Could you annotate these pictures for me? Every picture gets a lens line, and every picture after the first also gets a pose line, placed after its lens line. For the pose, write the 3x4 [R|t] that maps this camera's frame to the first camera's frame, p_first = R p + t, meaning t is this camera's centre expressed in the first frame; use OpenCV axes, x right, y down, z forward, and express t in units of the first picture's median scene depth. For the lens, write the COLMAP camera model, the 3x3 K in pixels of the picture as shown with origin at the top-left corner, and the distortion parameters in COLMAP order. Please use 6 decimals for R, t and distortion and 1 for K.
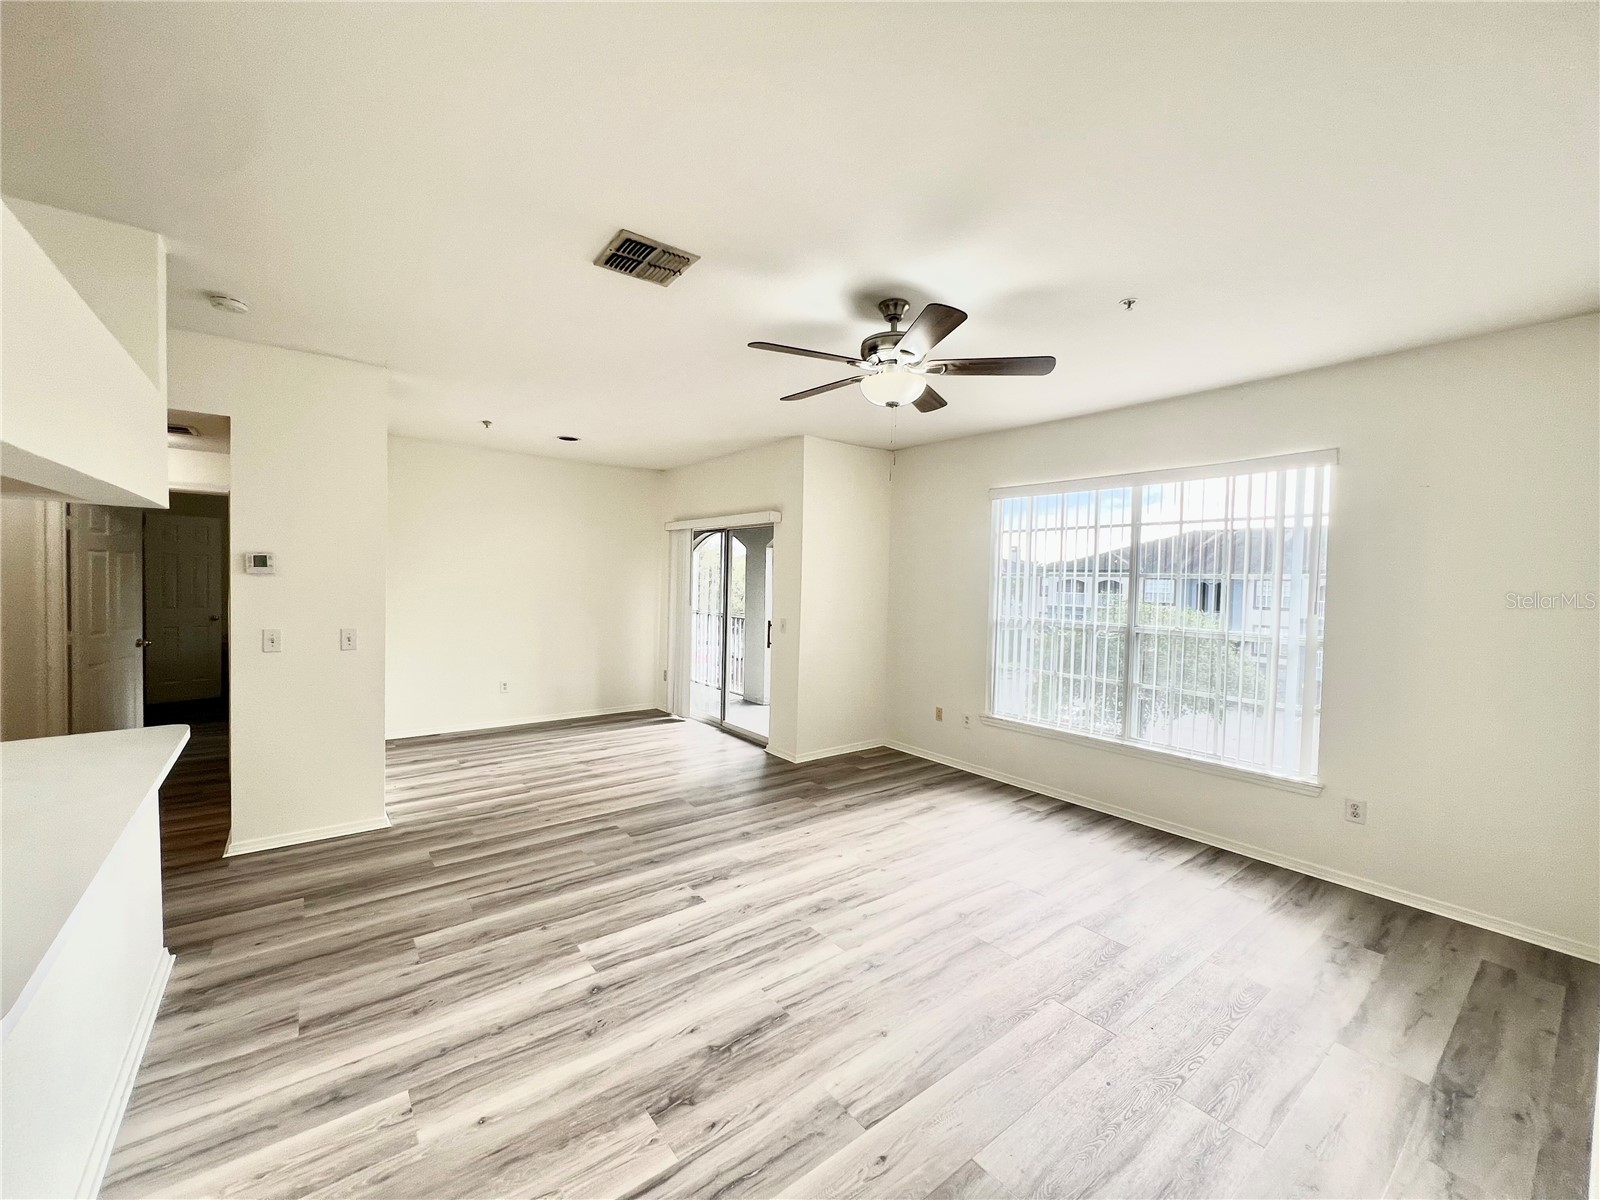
lens RADIAL K [[642.6, 0, 799.0], [0, 642.6, 597.8], [0, 0, 1]] dist [-0.003124, 0.000801]
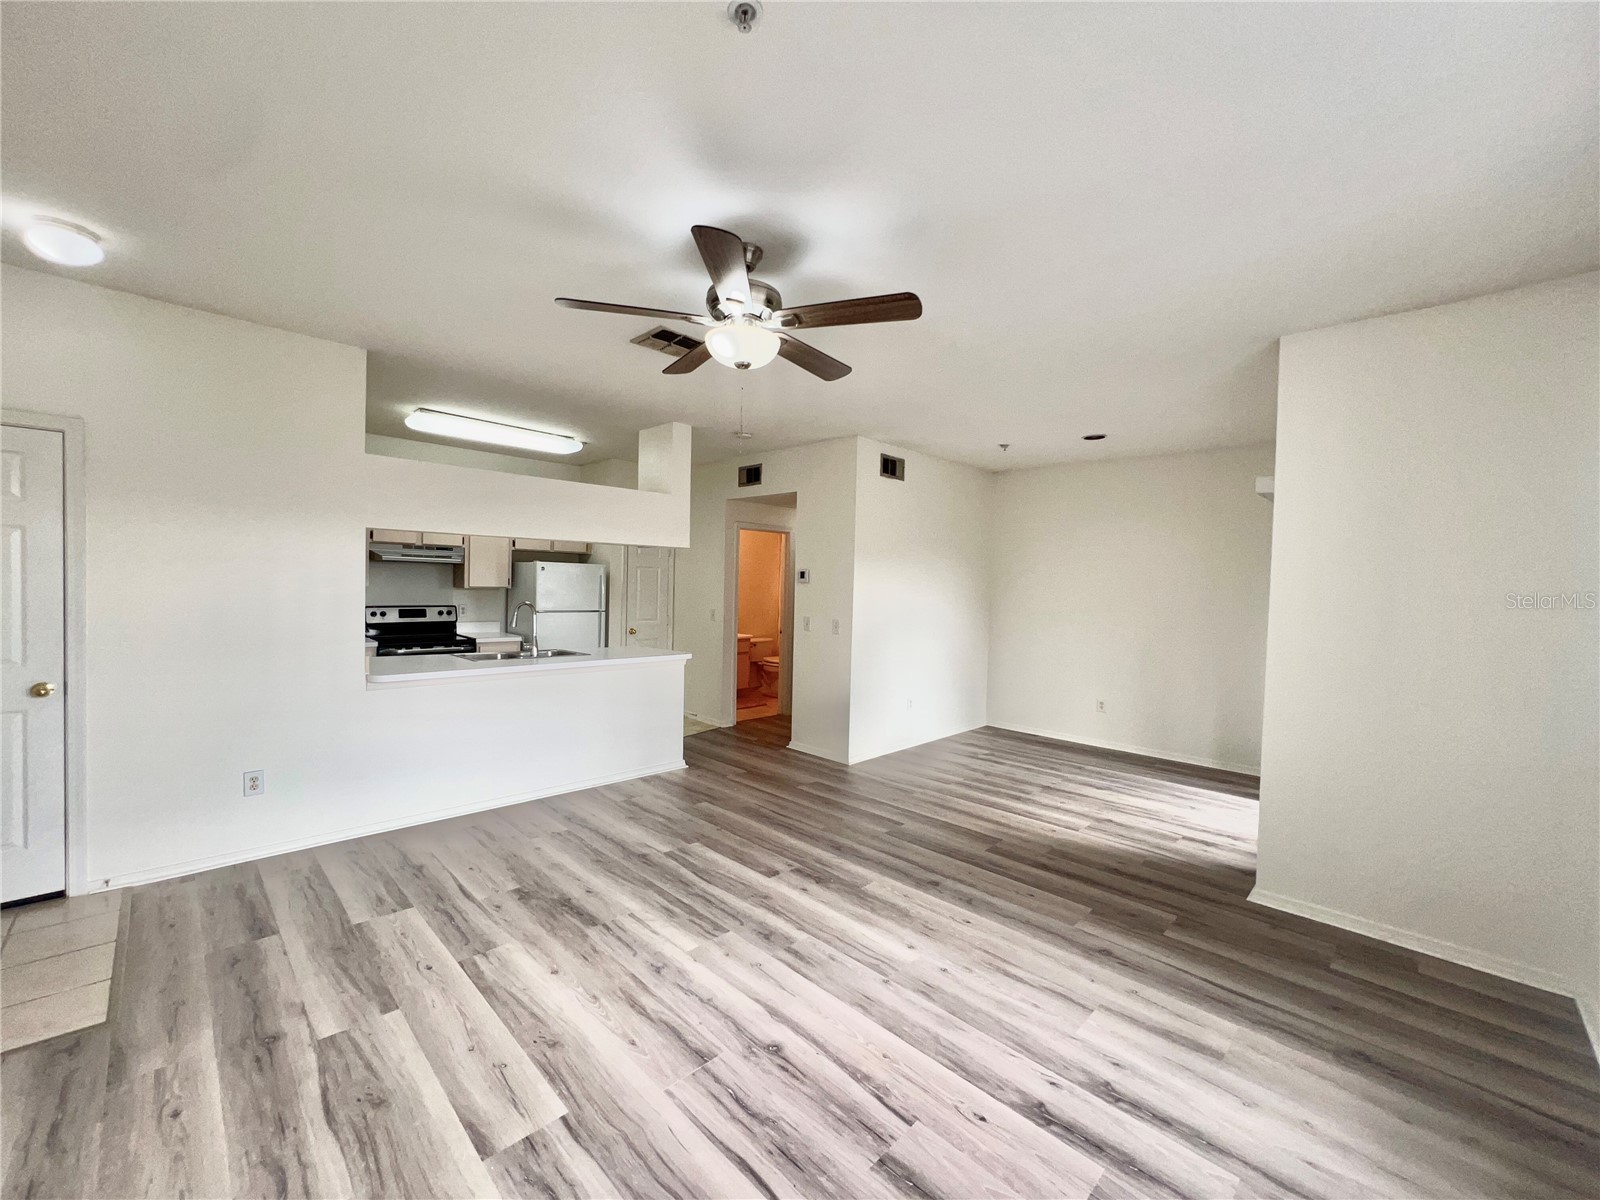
lens RADIAL K [[642.6, 0, 799.0], [0, 642.6, 597.8], [0, 0, 1]] dist [-0.003124, 0.000801]
pose [[0.128984, 0.003190, -0.991642, 0.831461], [-0.051910, 0.998646, -0.003540, 0.008436], [0.990287, 0.051932, 0.128975, 0.801864]]
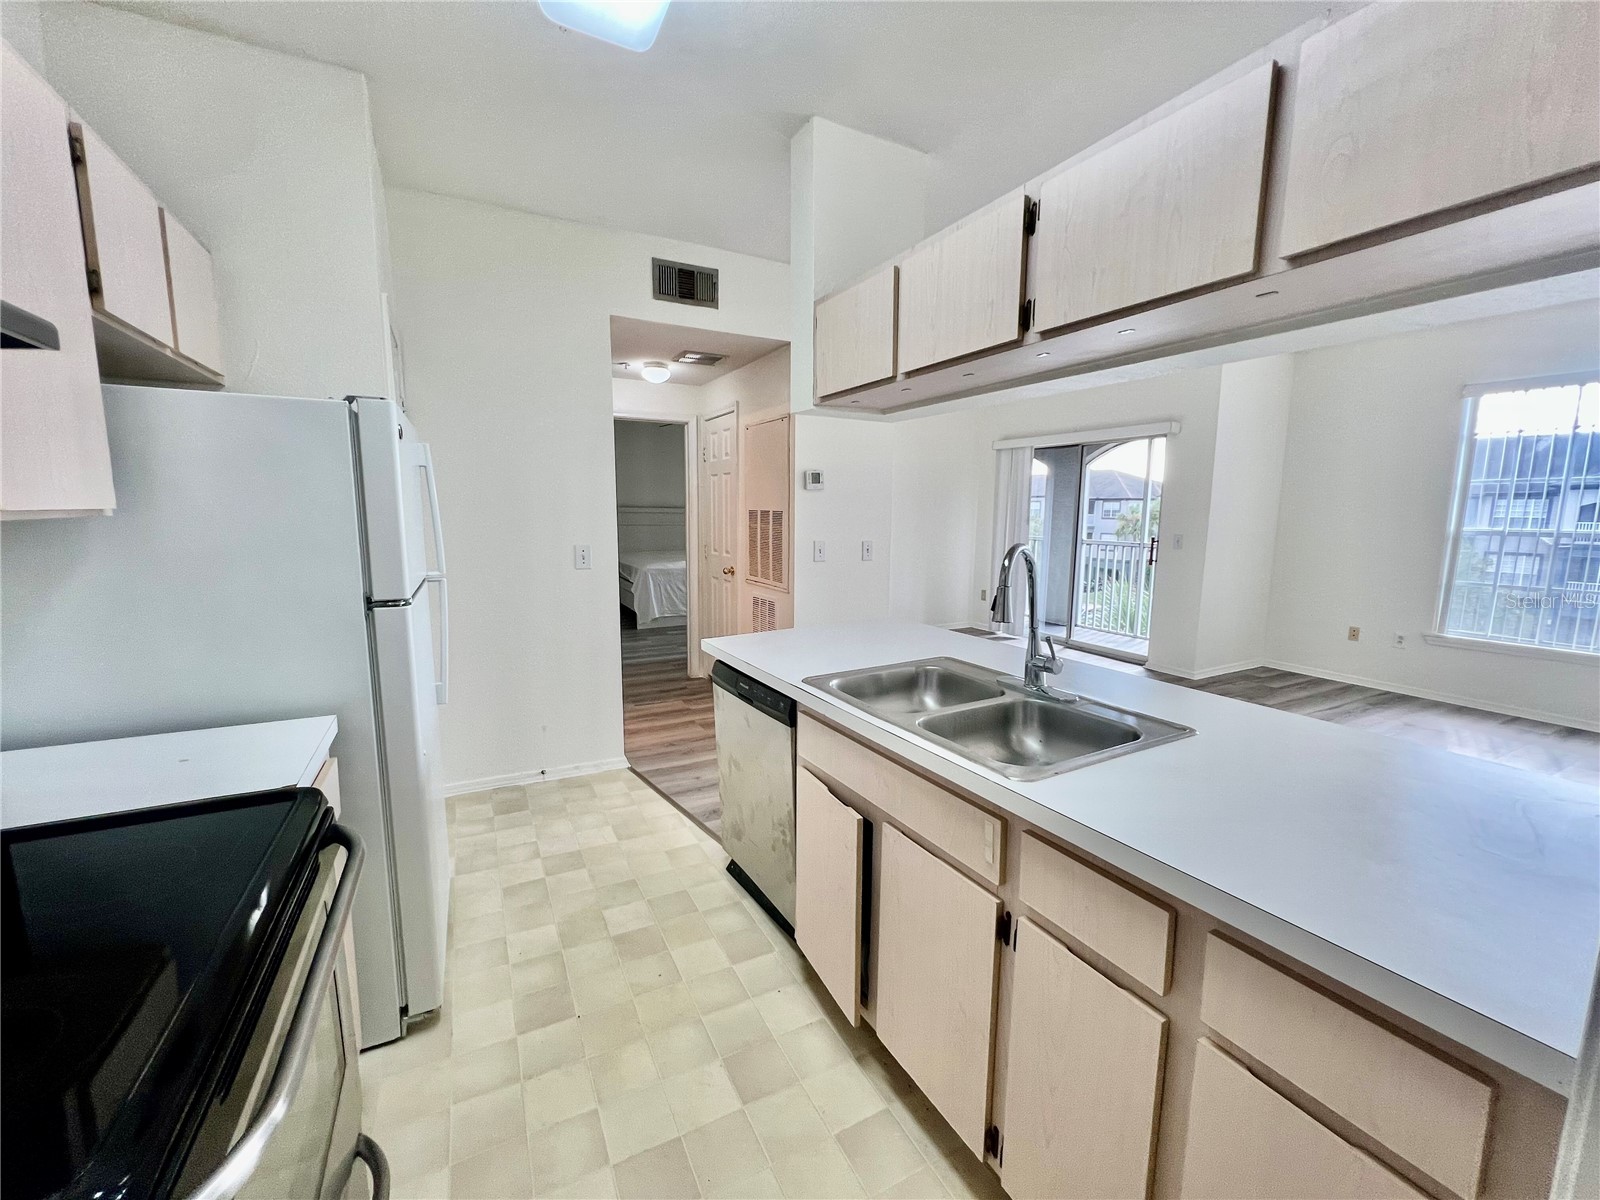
lens RADIAL K [[642.6, 0, 799.0], [0, 642.6, 597.8], [0, 0, 1]] dist [-0.003124, 0.000801]
pose [[0.985172, 0.007014, -0.171424, -0.699016], [0.011317, 0.994331, 0.105721, 0.030430], [0.171194, -0.106094, 0.979508, -0.103757]]
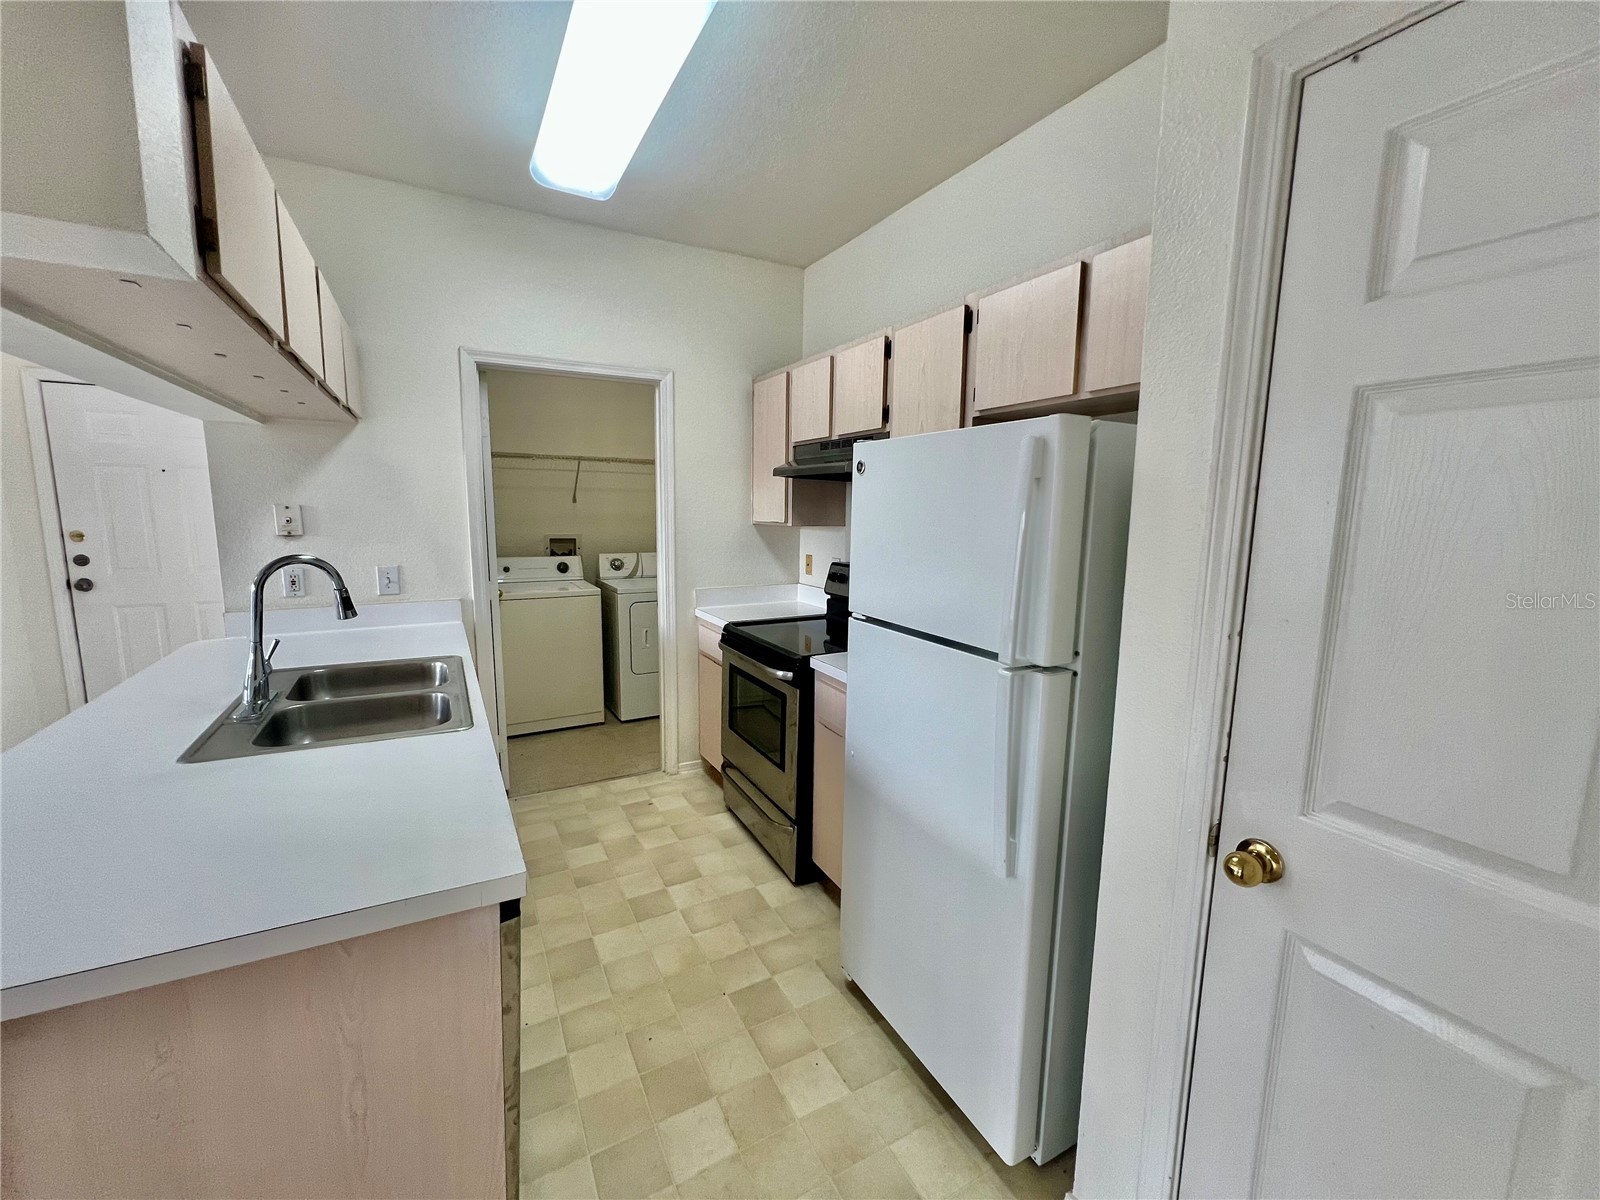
lens RADIAL K [[644.0, 0, 796.2], [0, 644.0, 598.9], [0, 0, 1]] dist [-0.000435, 0.000242]
pose [[-0.986899, -0.060580, 0.149533, -1.095198], [-0.034420, 0.984548, 0.171697, -0.025309], [-0.157624, 0.164300, -0.973735, 0.843154]]
